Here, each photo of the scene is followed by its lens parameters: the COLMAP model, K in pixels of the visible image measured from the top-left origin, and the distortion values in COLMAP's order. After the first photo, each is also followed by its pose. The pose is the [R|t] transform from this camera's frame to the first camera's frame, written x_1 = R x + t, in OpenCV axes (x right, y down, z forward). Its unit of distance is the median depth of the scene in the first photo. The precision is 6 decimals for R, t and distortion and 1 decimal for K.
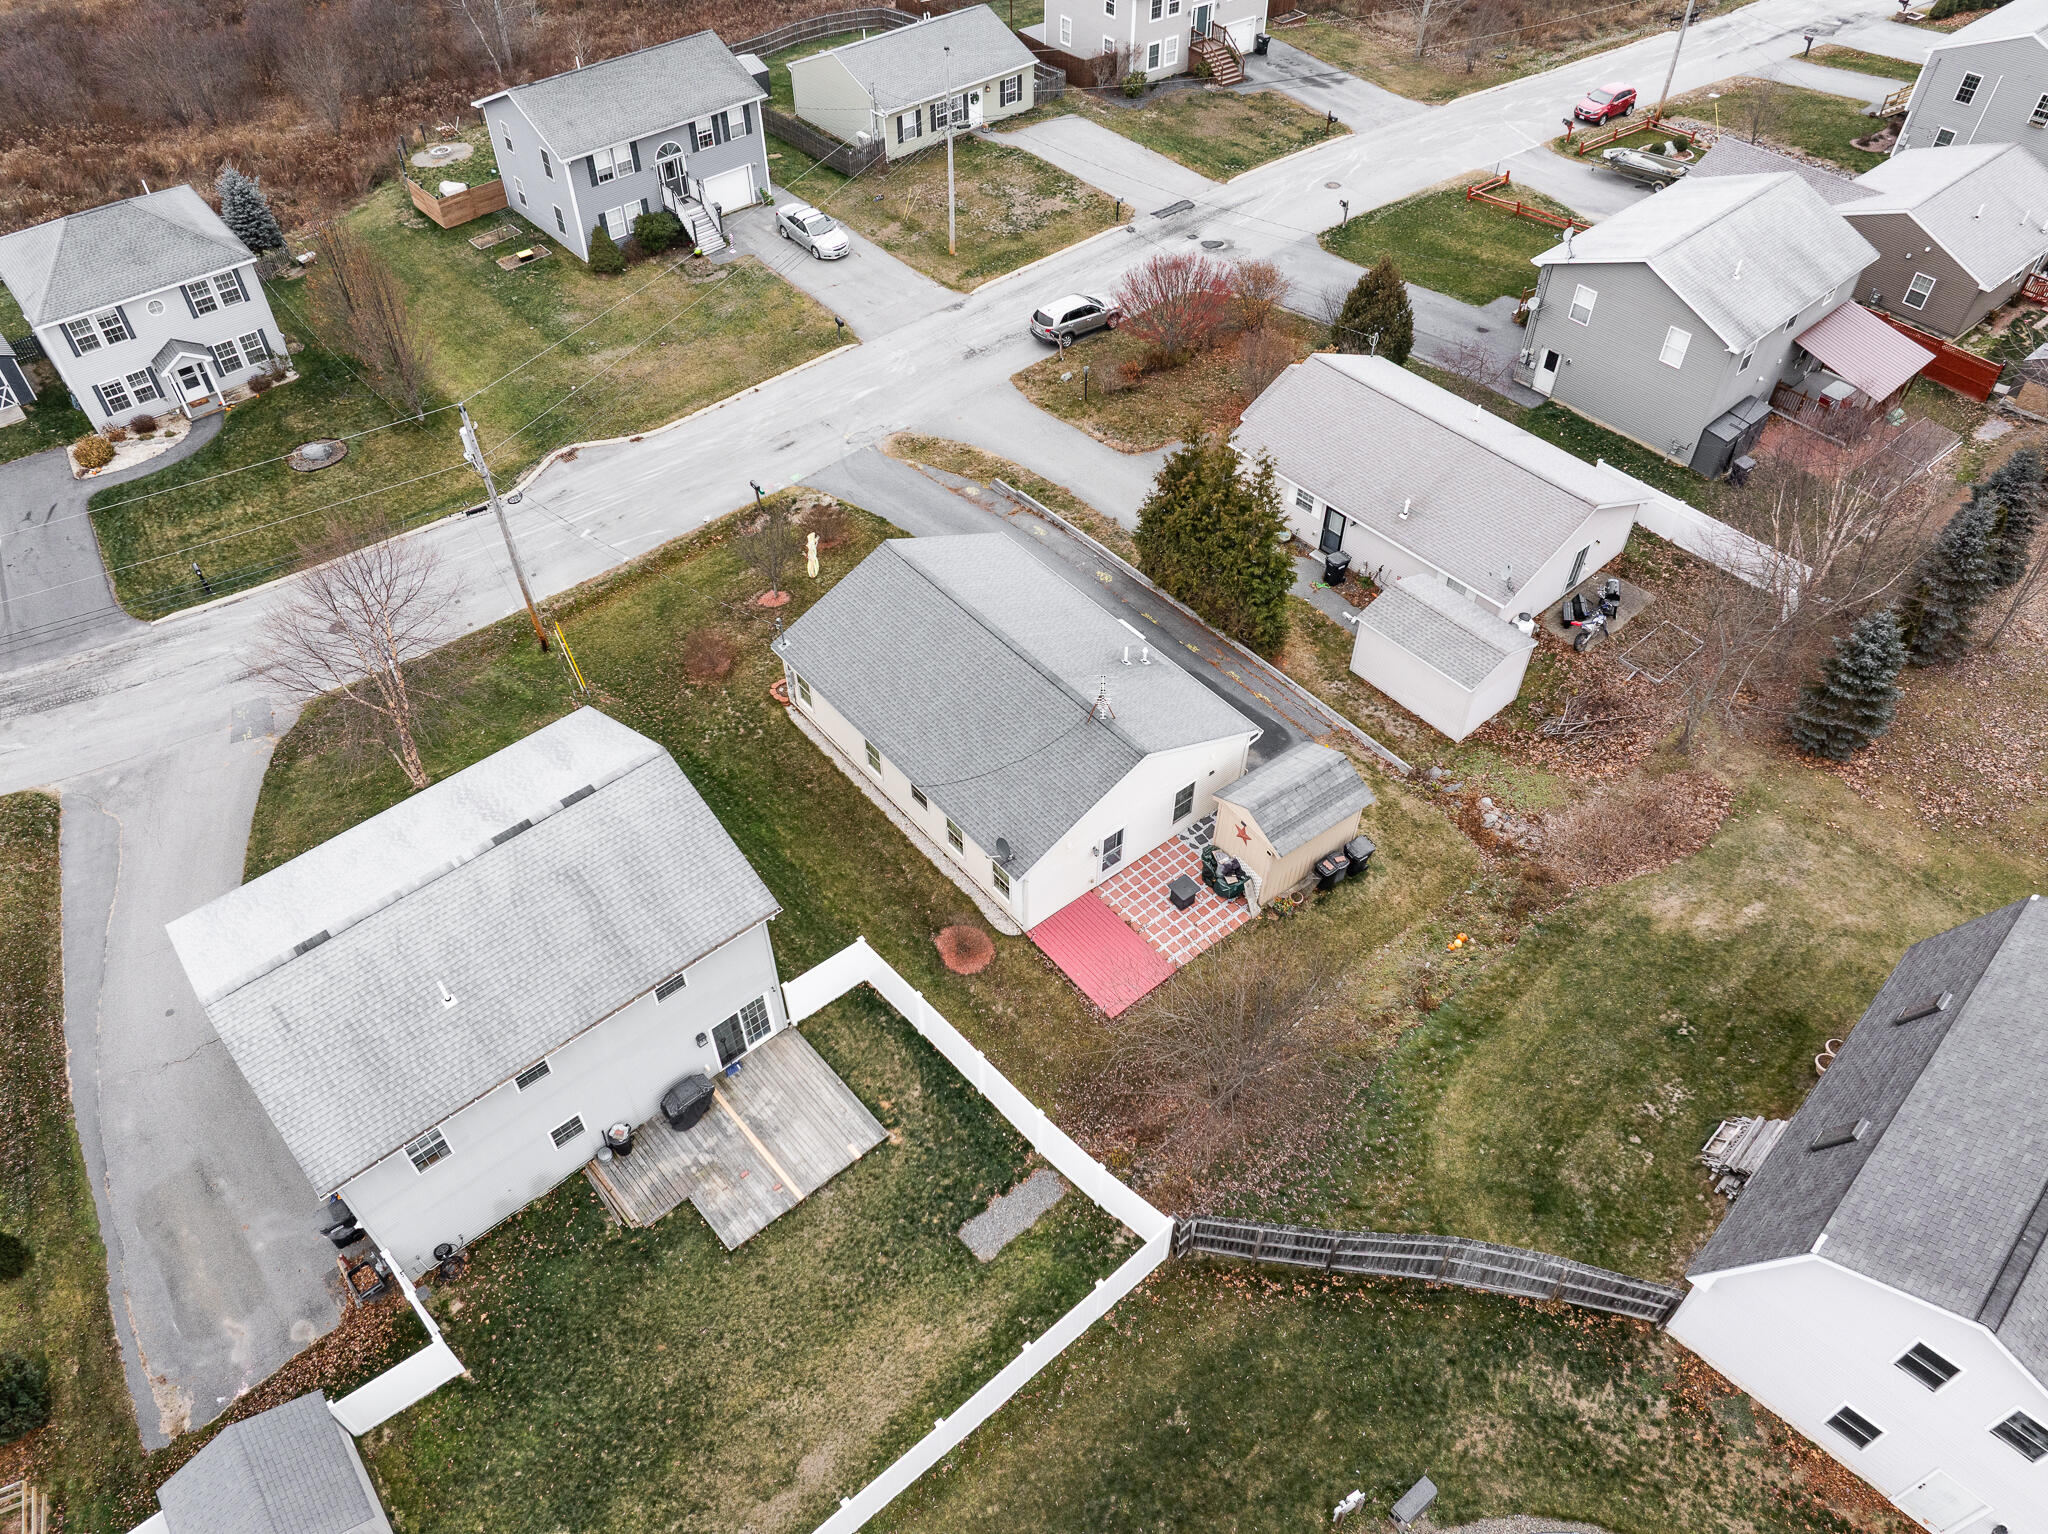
lens RADIAL K [[1421.3, 0, 1024.0], [0, 1421.3, 767.0], [0, 0, 1]] dist [-0.032533, -0.007830]
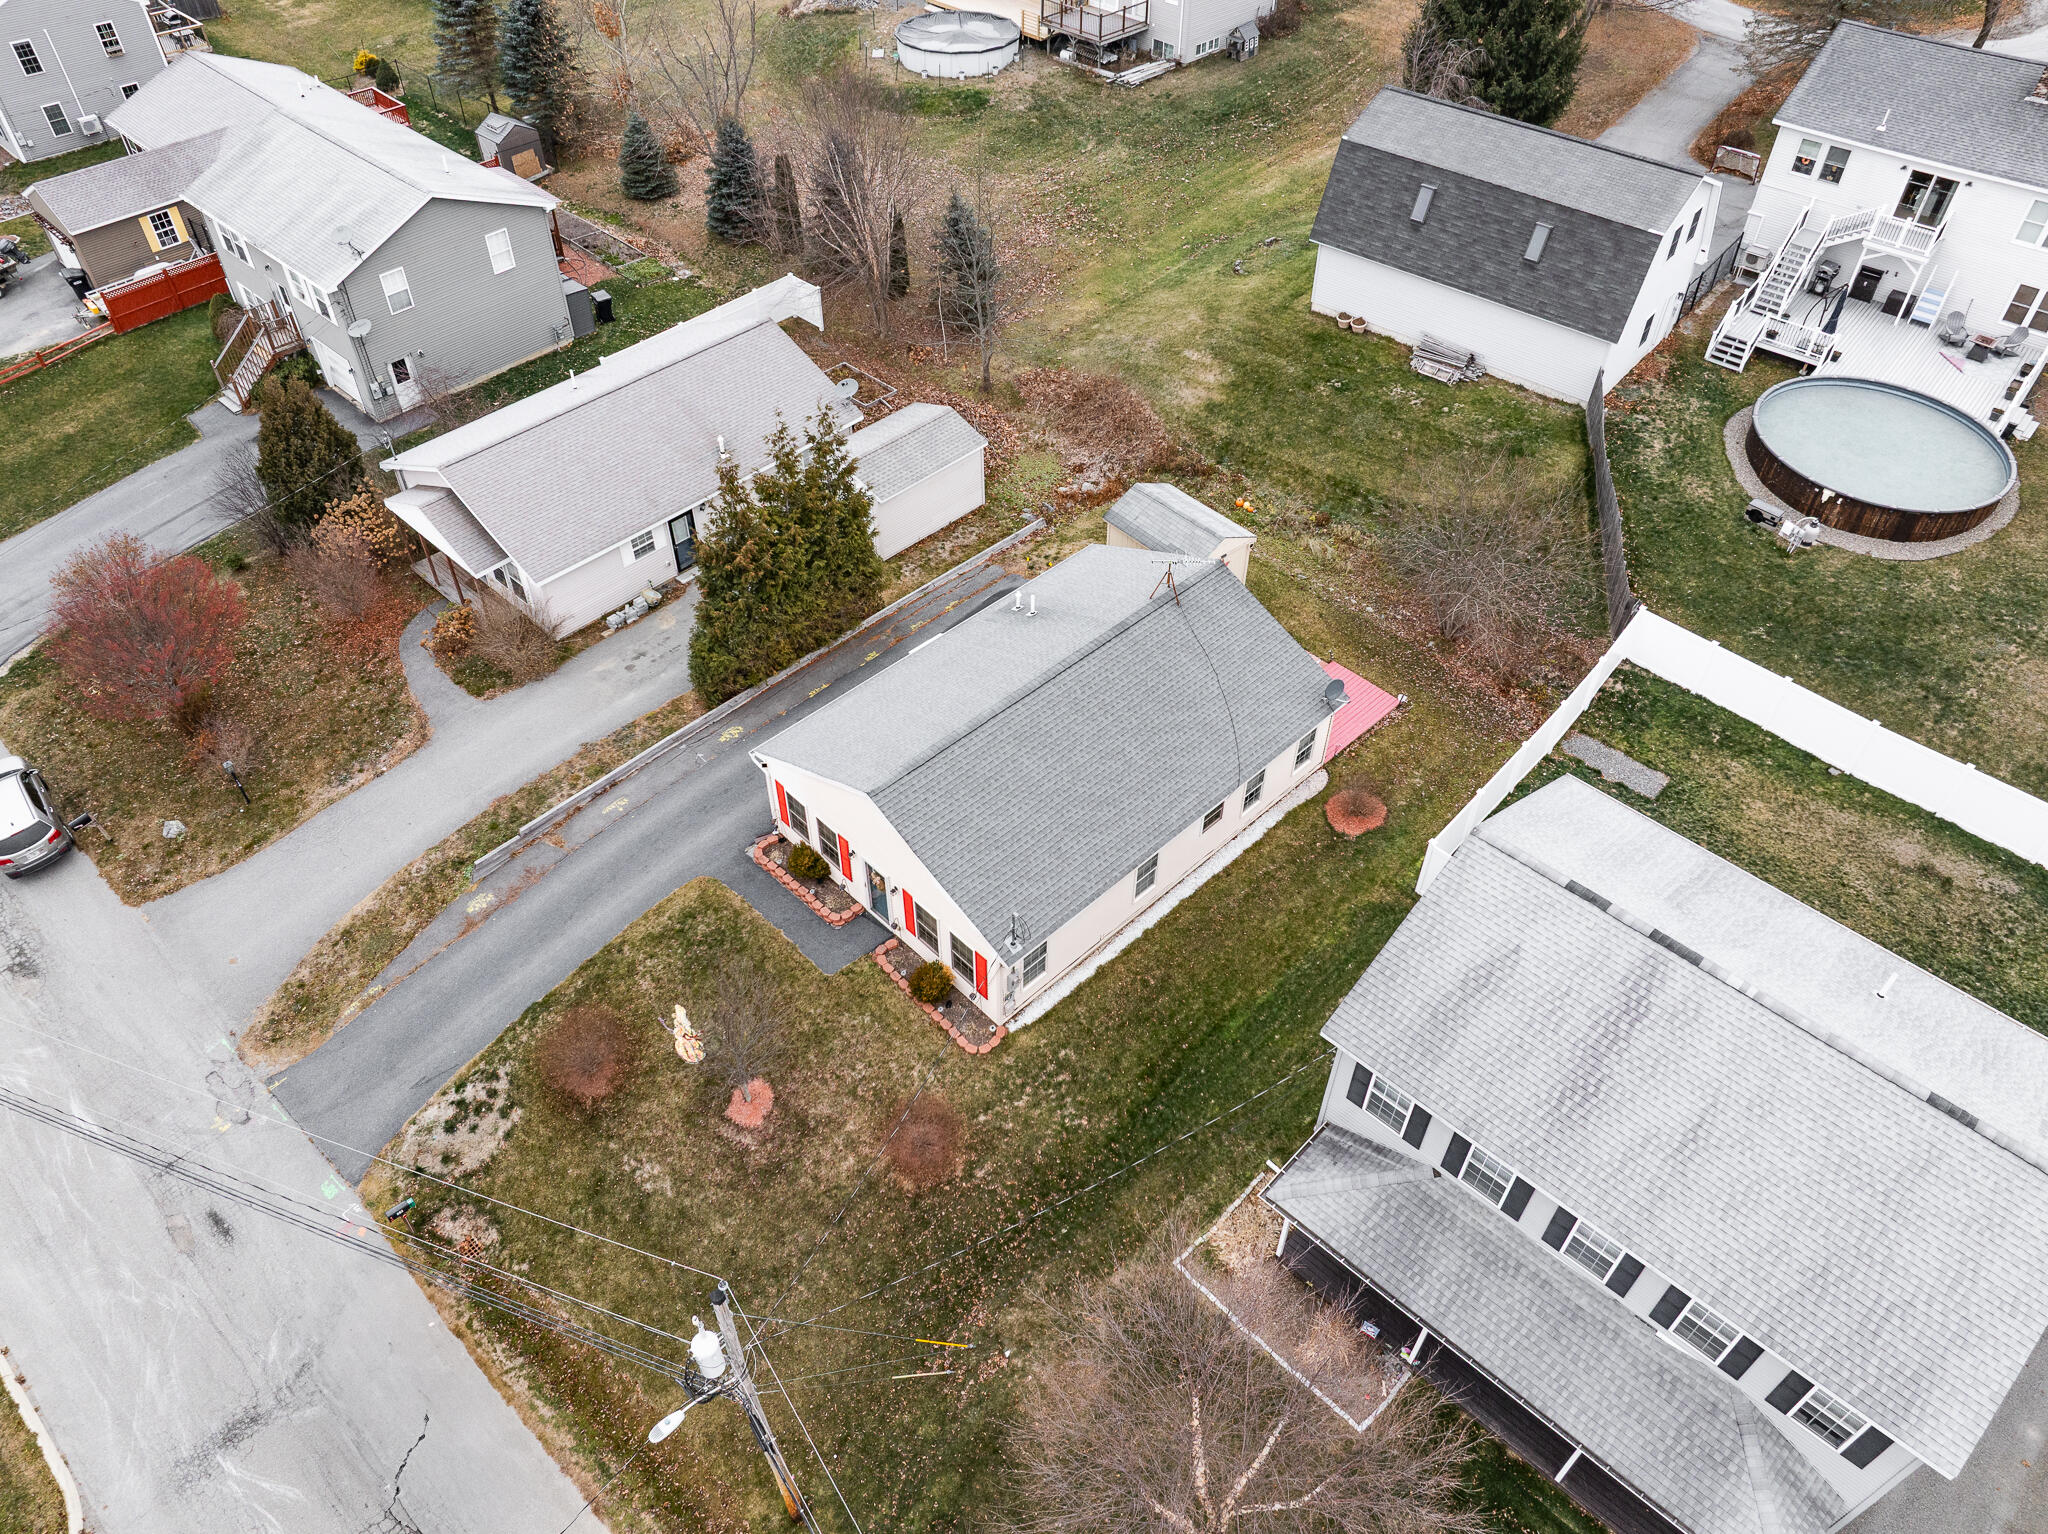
lens RADIAL K [[1447.1, 0, 1024.0], [0, 1447.1, 767.0], [0, 0, 1]] dist [-0.040036, 0.005888]
pose [[-0.088384, -0.703975, 0.704704, -0.577649], [0.727323, 0.437774, 0.528541, -0.469916], [-0.680581, 0.559262, 0.473325, 0.585495]]
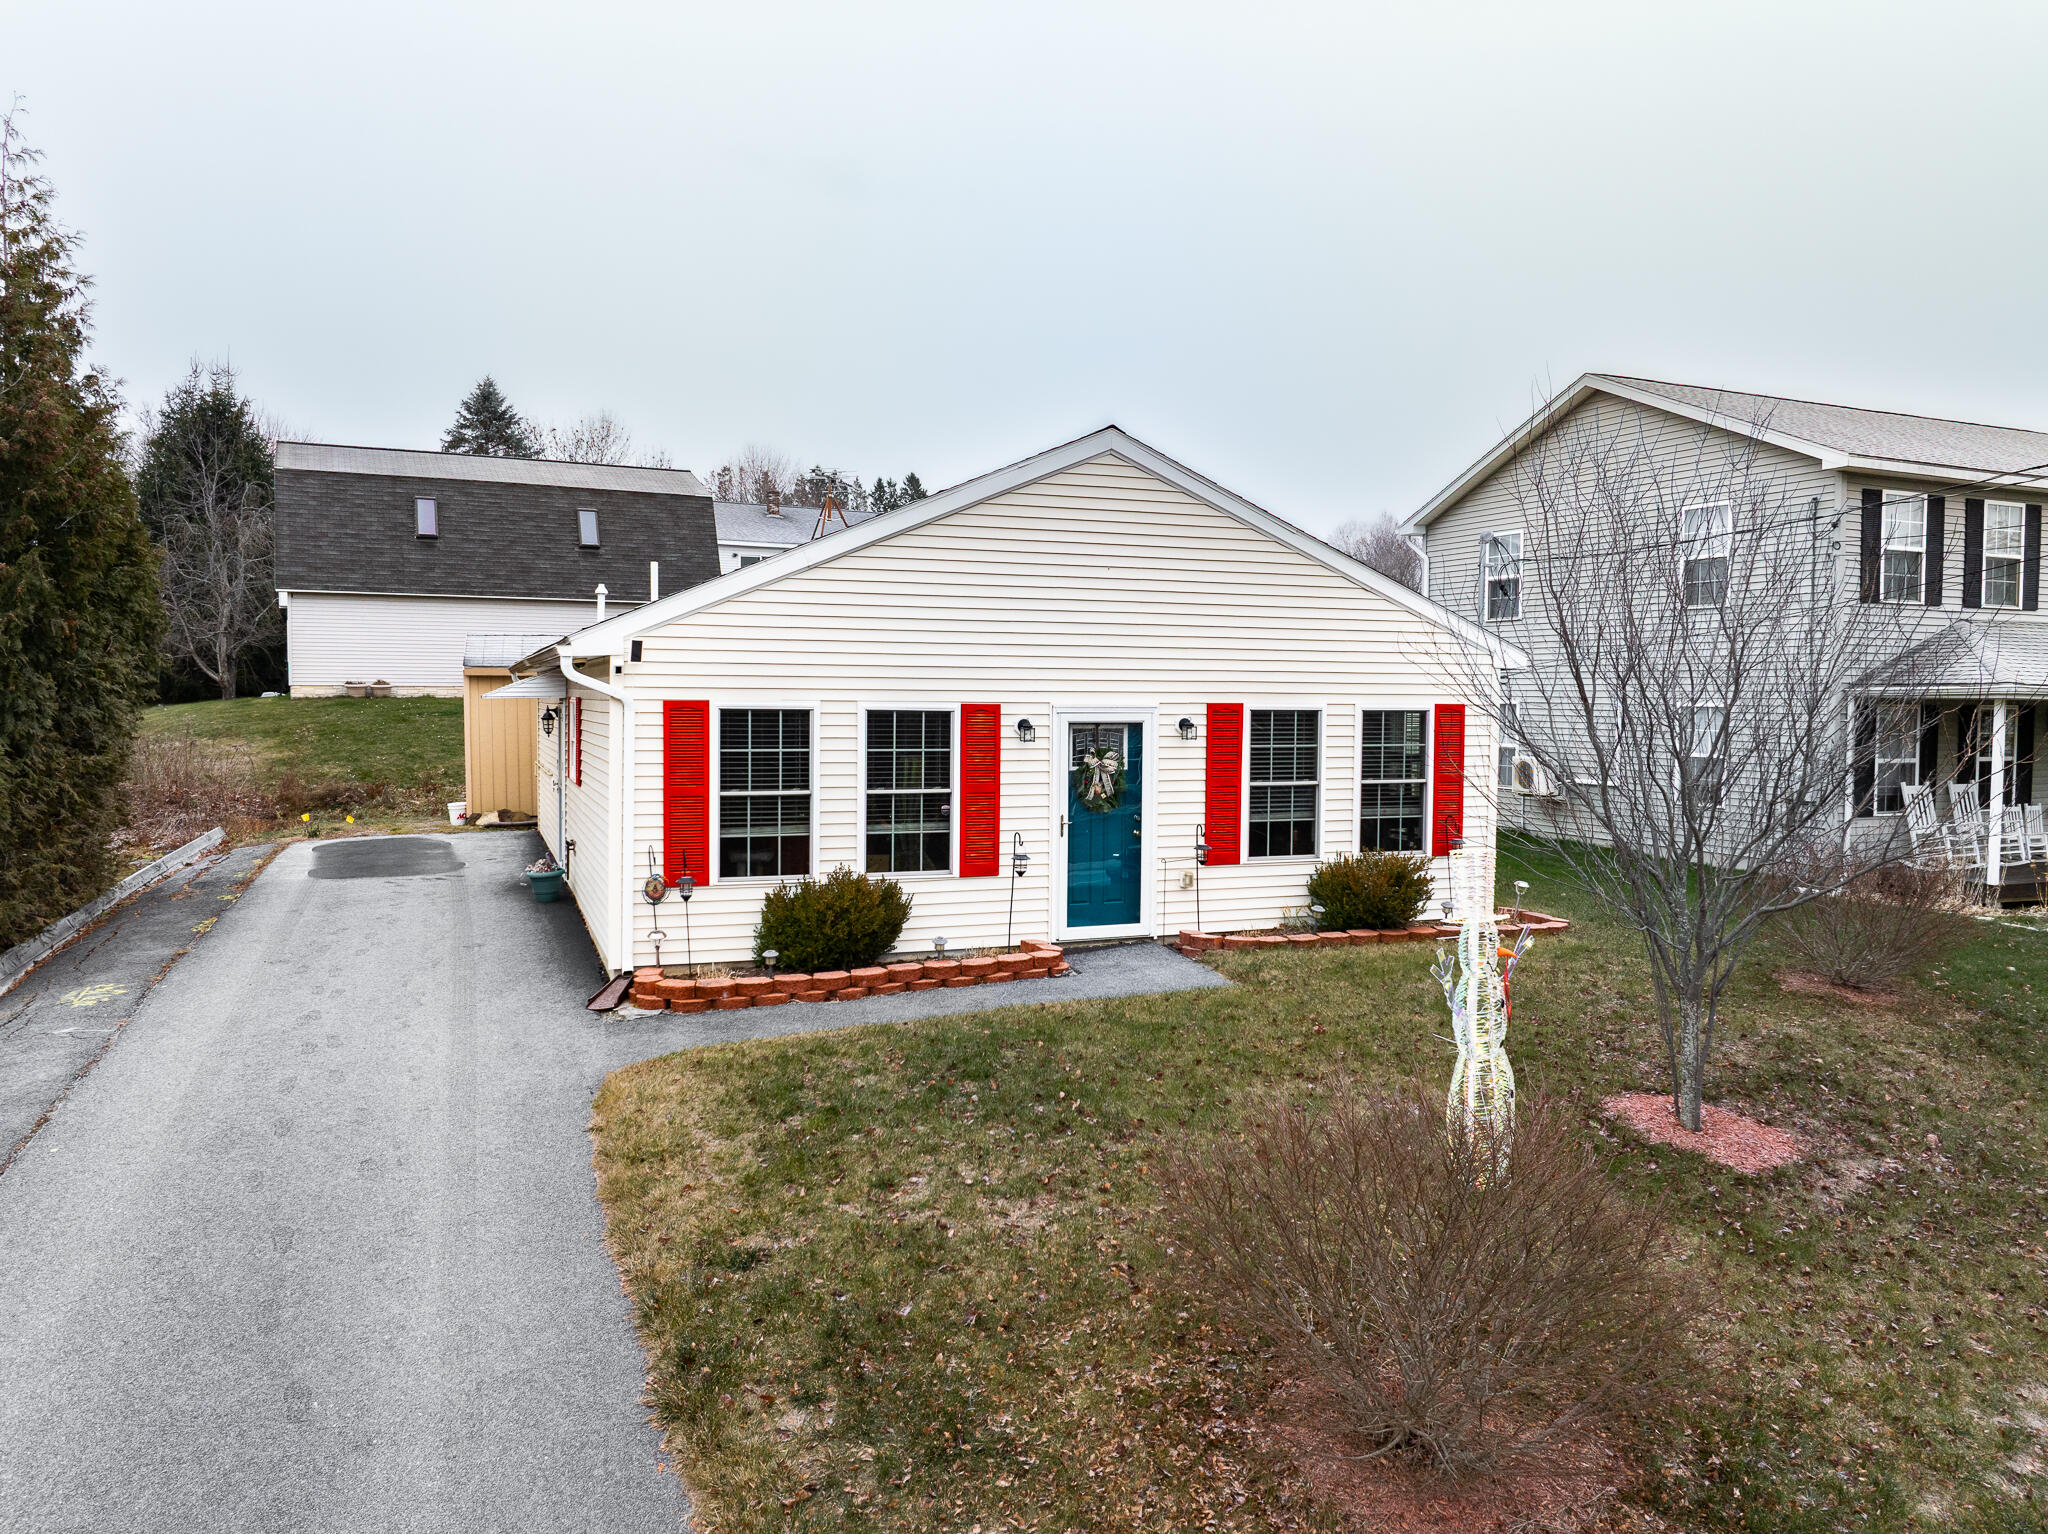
lens RADIAL K [[1447.7, 0, 1024.0], [0, 1447.7, 767.0], [0, 0, 1]] dist [-0.052723, 0.029142]
pose [[-0.950977, -0.023632, 0.308358, -0.162705], [0.219149, 0.652035, 0.725827, -0.315372], [-0.218213, 0.757821, -0.614891, 1.192202]]
